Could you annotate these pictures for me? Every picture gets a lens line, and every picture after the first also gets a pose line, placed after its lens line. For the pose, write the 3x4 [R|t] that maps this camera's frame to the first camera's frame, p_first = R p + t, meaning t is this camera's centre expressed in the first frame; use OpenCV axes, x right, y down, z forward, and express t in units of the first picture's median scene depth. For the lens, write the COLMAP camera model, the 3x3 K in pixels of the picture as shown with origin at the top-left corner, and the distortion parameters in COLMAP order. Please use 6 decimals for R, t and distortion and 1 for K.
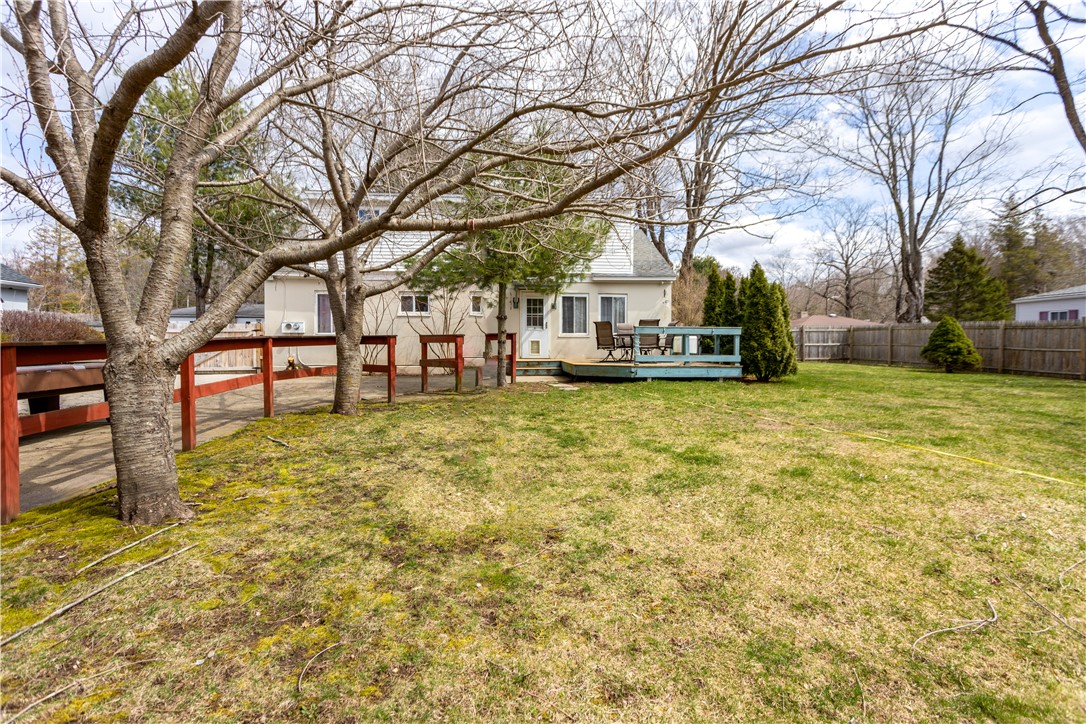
lens RADIAL K [[508.8, 0, 542.8], [0, 508.8, 350.5], [0, 0, 1]] dist [0.001628, 0.001155]
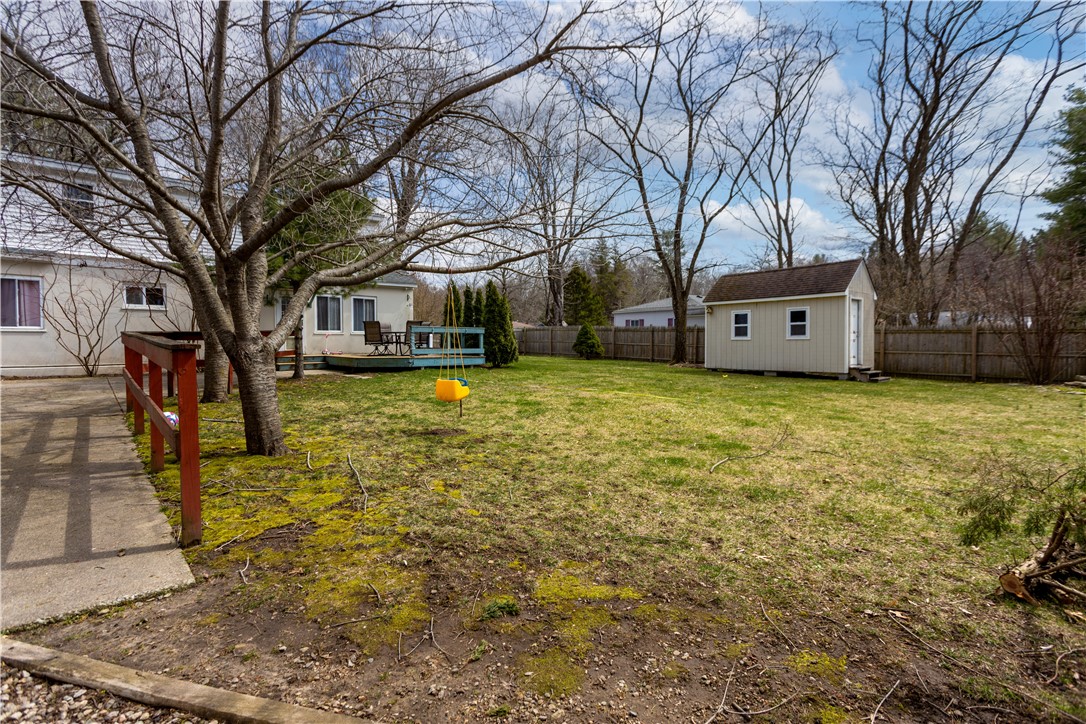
lens RADIAL K [[508.8, 0, 542.8], [0, 508.8, 350.5], [0, 0, 1]] dist [0.001628, 0.001155]
pose [[0.806023, -0.011363, 0.591776, -0.233772], [0.008495, 0.999935, 0.007629, 0.004487], [-0.591824, -0.001122, 0.806067, -0.153971]]
